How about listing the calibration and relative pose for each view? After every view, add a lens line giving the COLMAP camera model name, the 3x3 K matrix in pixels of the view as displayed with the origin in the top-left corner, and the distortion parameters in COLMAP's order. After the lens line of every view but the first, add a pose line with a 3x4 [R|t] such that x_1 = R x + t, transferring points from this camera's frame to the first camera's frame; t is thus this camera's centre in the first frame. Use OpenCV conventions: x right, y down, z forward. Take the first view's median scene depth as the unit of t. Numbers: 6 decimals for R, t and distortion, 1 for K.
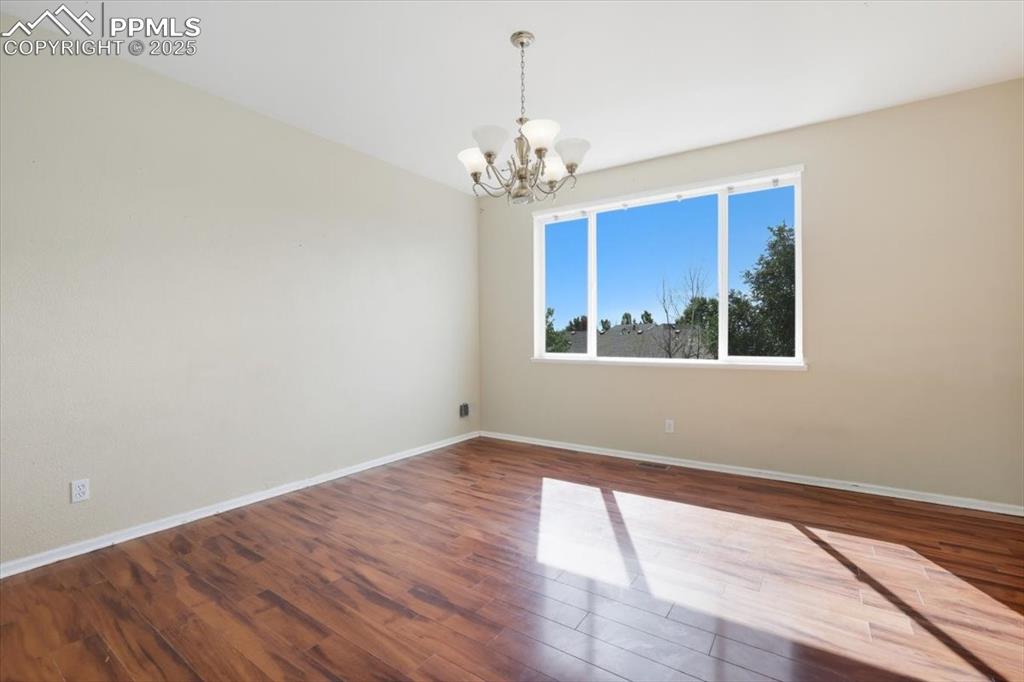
lens RADIAL K [[449.1, 0, 507.3], [0, 449.1, 343.2], [0, 0, 1]] dist [-0.019872, 0.001473]
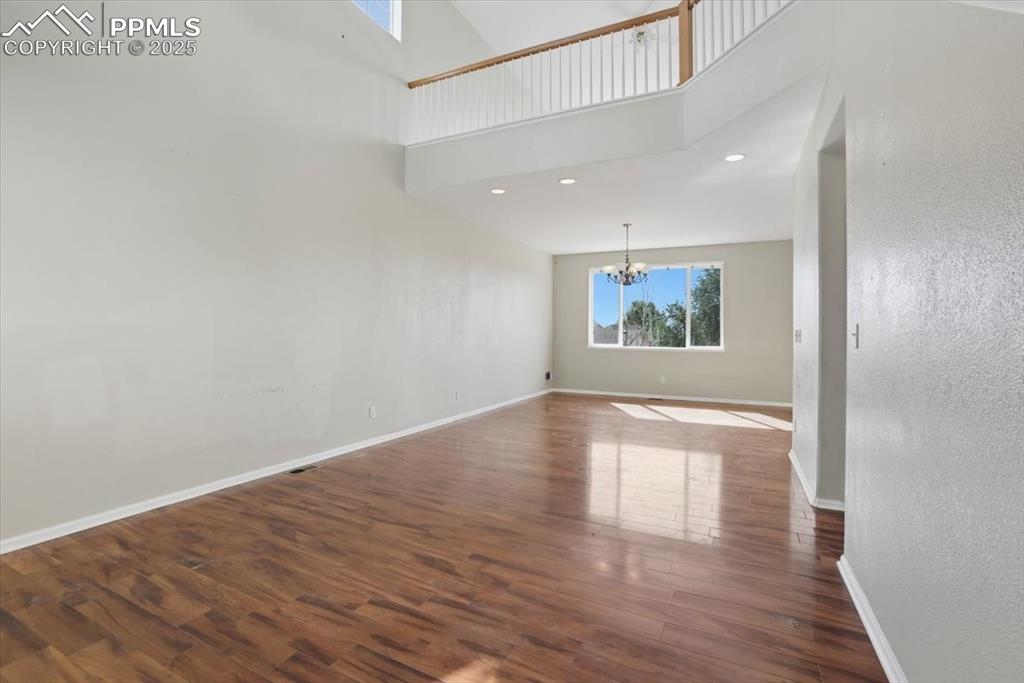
lens RADIAL K [[449.1, 0, 511.1], [0, 449.1, 337.2], [0, 0, 1]] dist [-0.019872, 0.001473]
pose [[0.991192, 0.009249, 0.132106, -0.490994], [-0.008502, 0.999945, -0.006221, 0.008681], [-0.132157, 0.005043, 0.991216, -0.771593]]
